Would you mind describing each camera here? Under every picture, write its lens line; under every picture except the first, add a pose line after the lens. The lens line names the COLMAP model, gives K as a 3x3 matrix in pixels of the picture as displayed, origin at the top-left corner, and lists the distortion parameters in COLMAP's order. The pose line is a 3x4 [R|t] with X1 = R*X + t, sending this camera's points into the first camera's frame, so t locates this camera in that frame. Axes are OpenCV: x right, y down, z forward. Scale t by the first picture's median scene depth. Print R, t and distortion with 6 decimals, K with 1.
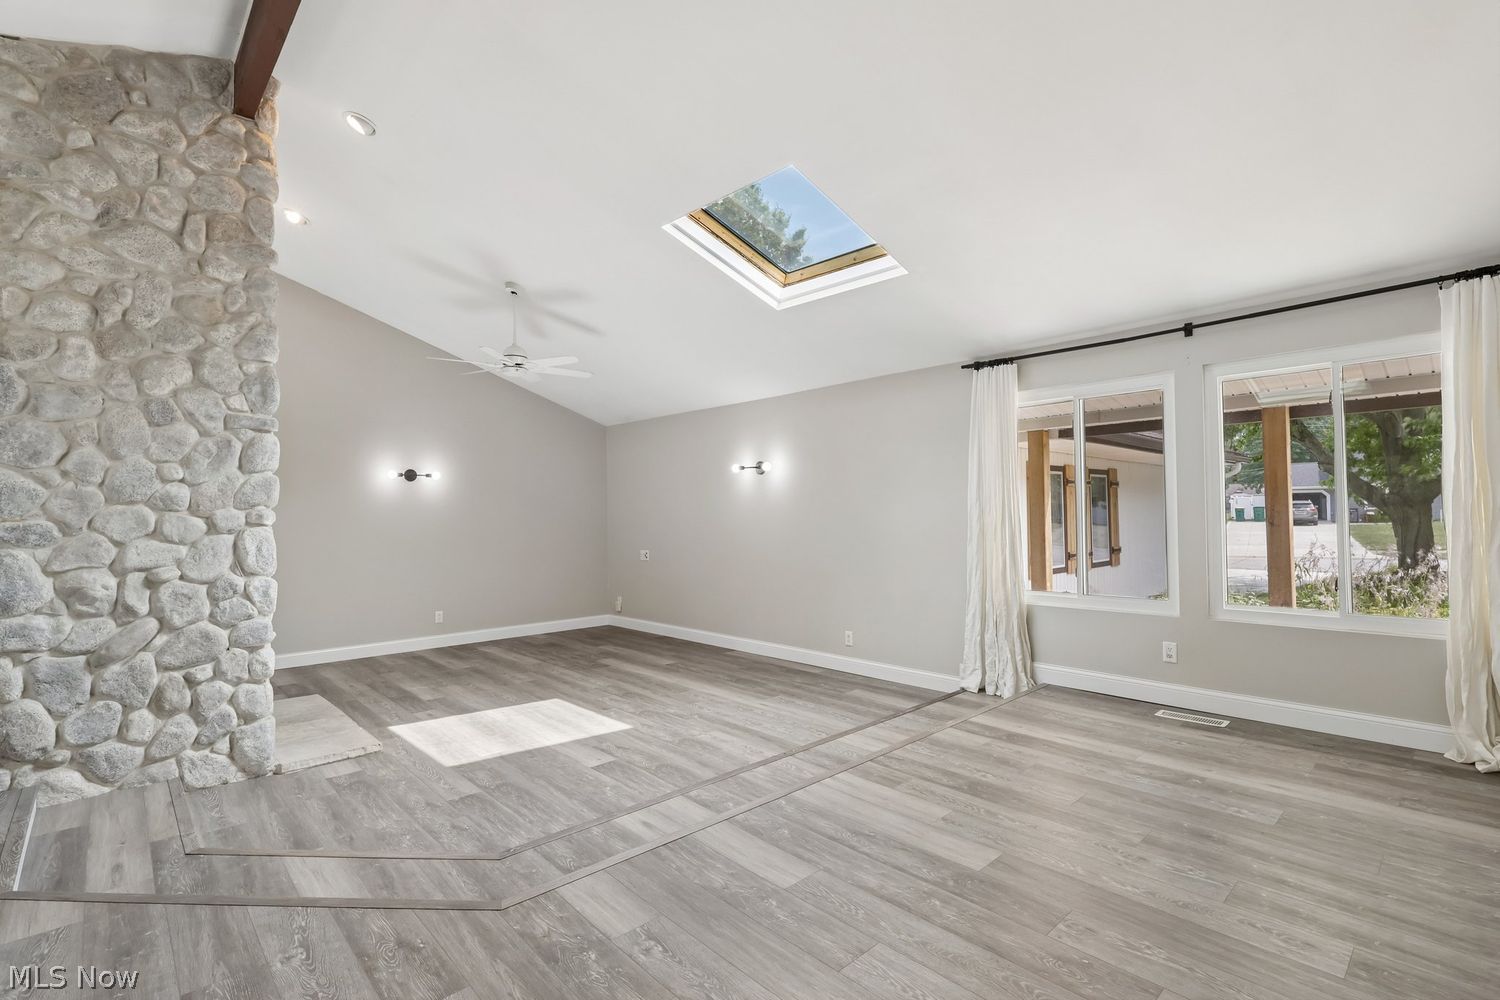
lens RADIAL K [[691.7, 0, 743.3], [0, 691.7, 500.6], [0, 0, 1]] dist [0.000129, 0.000110]
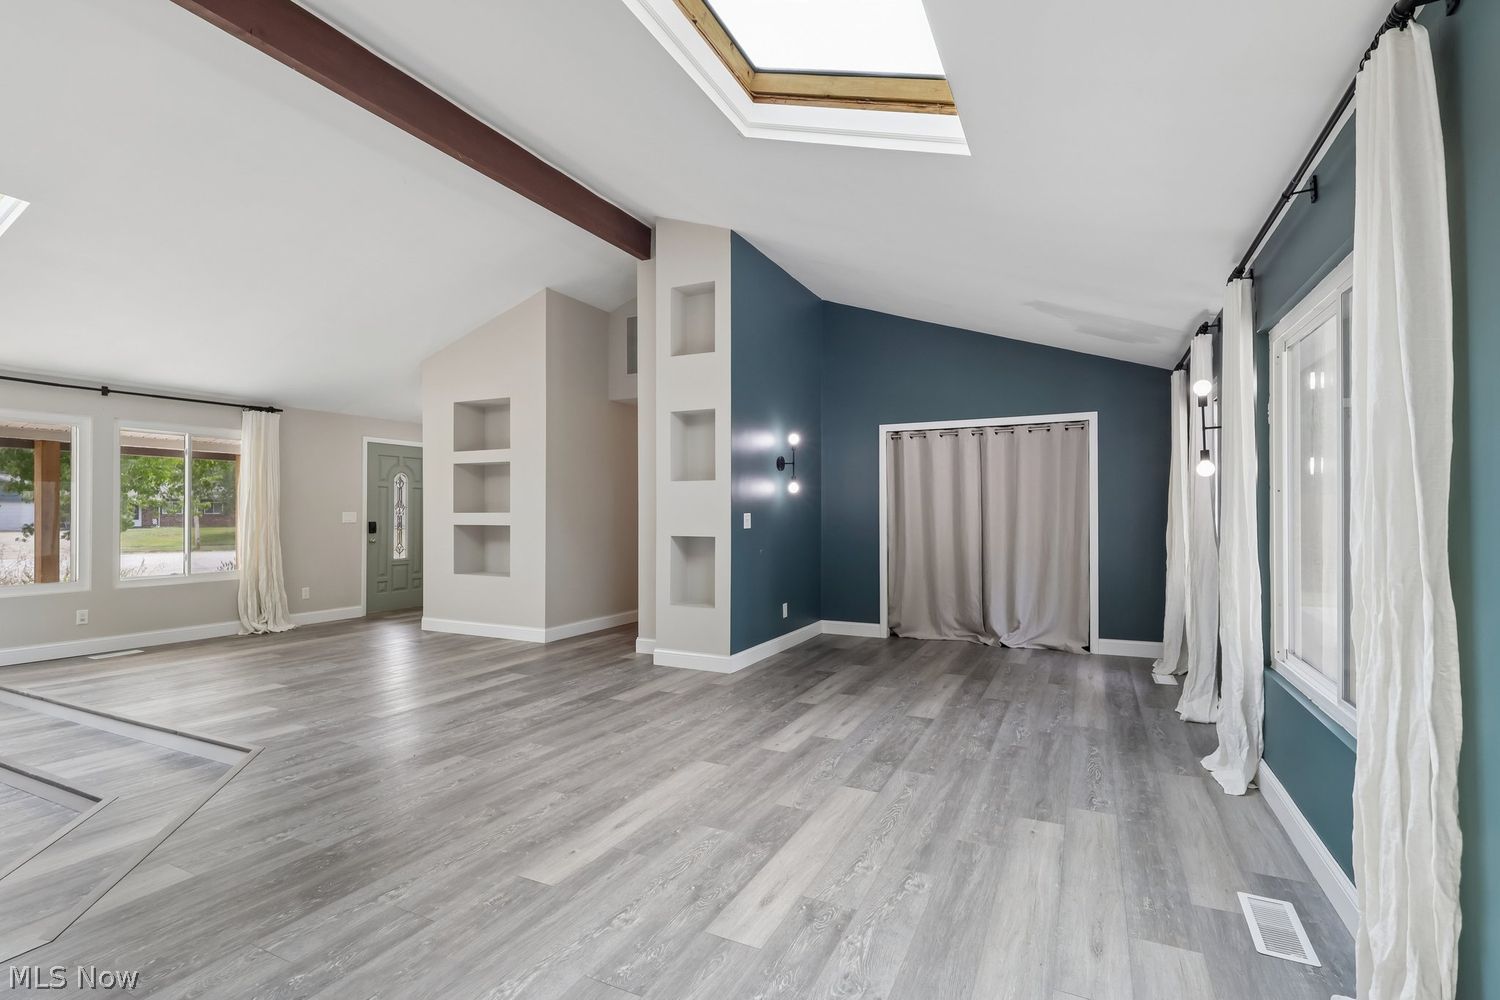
lens RADIAL K [[701.8, 0, 740.1], [0, 701.8, 508.2], [0, 0, 1]] dist [-0.001050, 0.000869]
pose [[-0.354658, 0.017575, 0.934831, -1.402326], [-0.010319, 0.999689, -0.022710, 0.021103], [-0.934939, -0.017701, -0.354366, 0.317176]]
